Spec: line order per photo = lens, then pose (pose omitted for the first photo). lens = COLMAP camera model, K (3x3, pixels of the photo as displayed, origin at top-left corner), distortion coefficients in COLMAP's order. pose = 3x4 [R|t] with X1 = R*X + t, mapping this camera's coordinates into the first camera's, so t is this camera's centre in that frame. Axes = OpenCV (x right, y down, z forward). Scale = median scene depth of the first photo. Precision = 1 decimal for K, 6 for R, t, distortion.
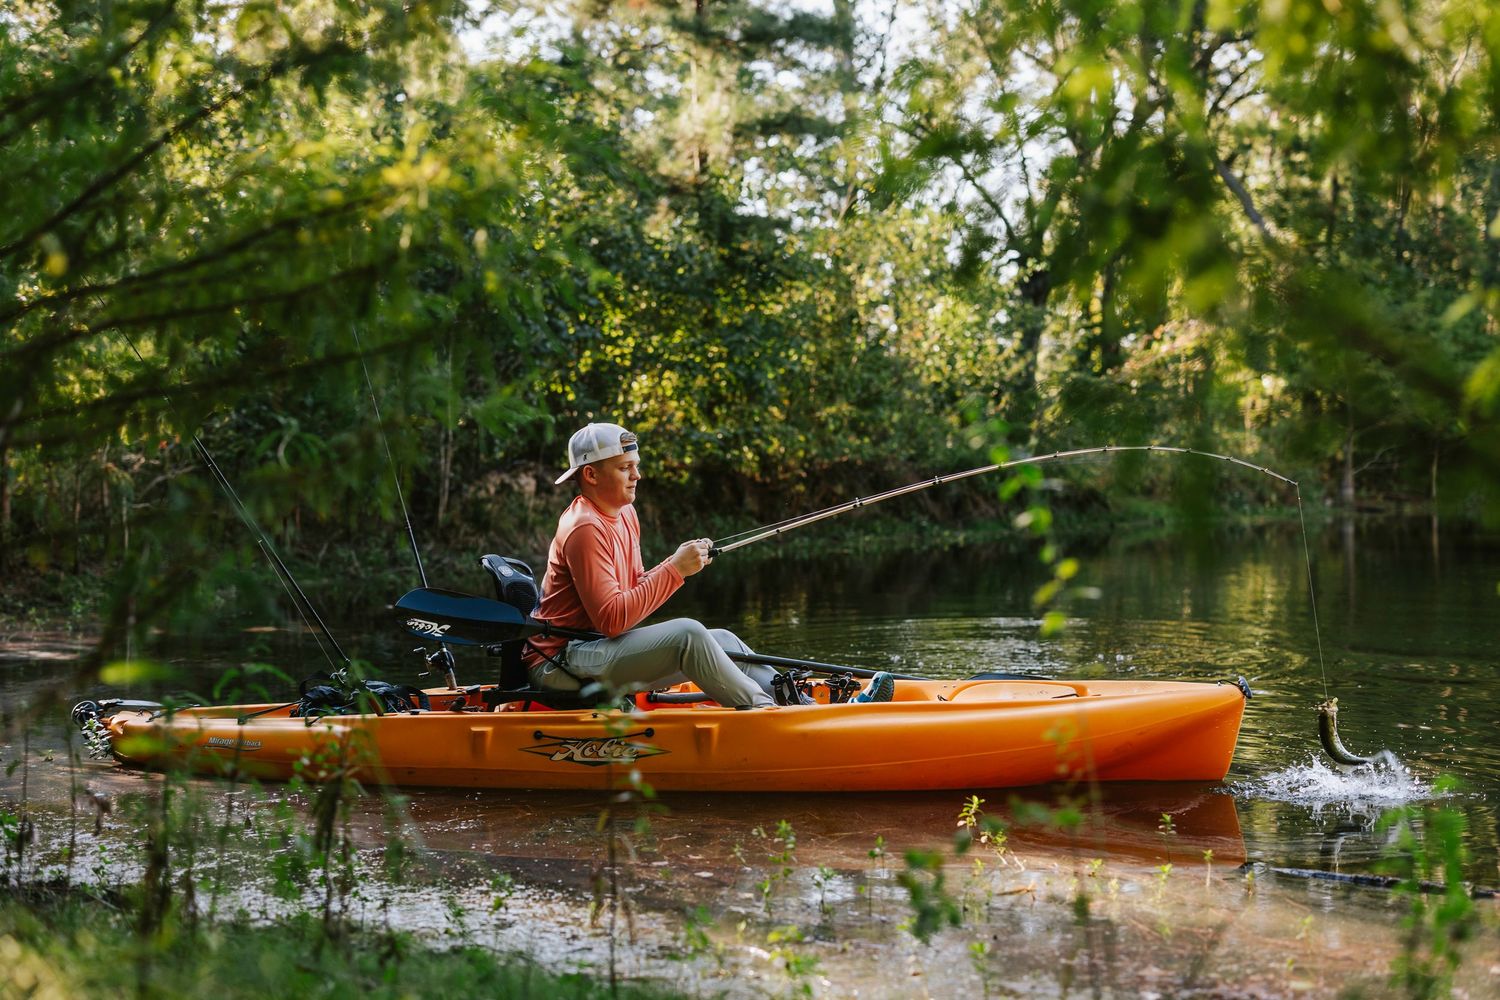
lens RADIAL K [[2195.1, 0, 750.0], [0, 2195.1, 500.0], [0, 0, 1]] dist [0.012991, 0.022935]
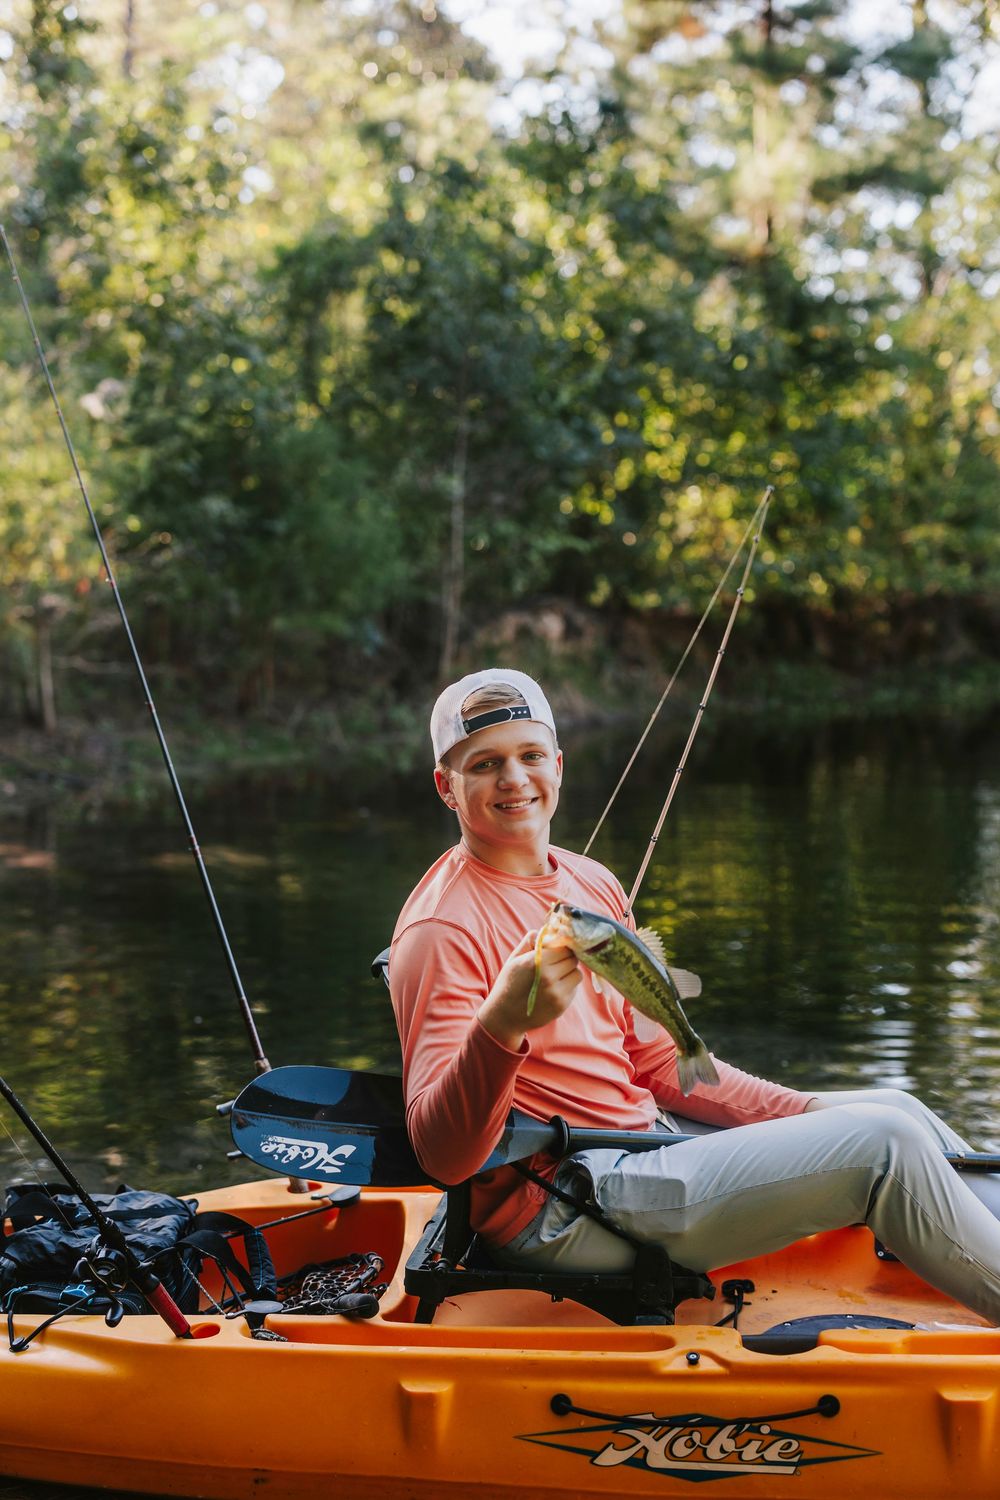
lens RADIAL K [[2074.1, 0, 501.1], [0, 2074.1, 713.4], [0, 0, 1]] dist [0.006727, 0.024566]
pose [[0.991473, 0.014648, -0.129487, -0.018005], [-0.006906, 0.998172, 0.060040, -0.019256], [0.130130, -0.058634, 0.989762, 0.210546]]
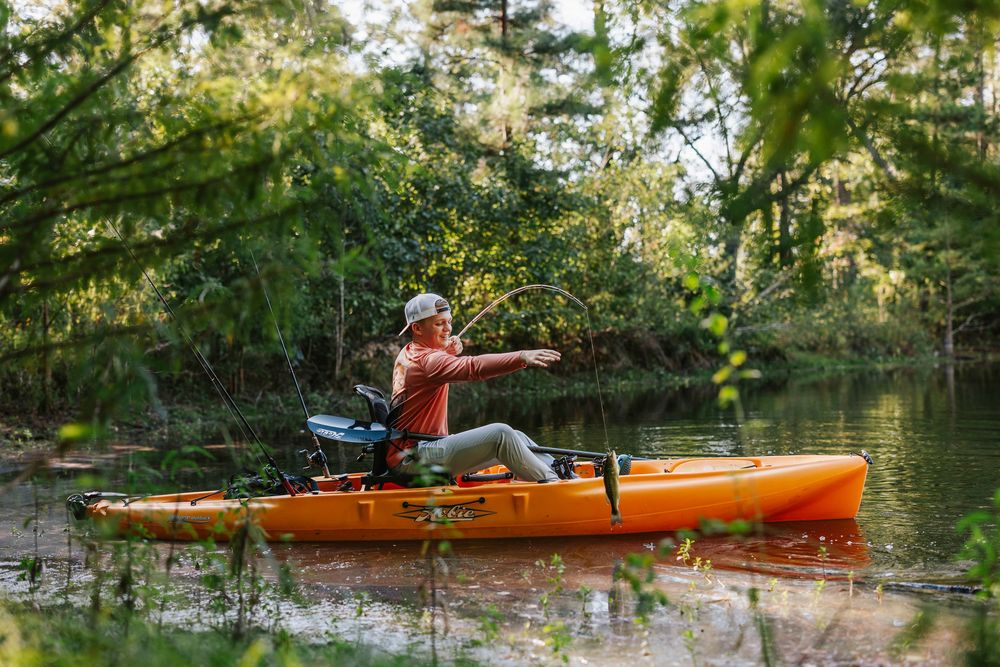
lens RADIAL K [[1463.4, 0, 500.0], [0, 1463.4, 333.5], [0, 0, 1]] dist [0.012991, 0.022935]
pose [[0.999277, -0.019631, -0.032573, 0.002670], [0.018915, 0.999576, -0.022146, 0.004336], [0.032994, 0.021514, 0.999224, 0.005096]]
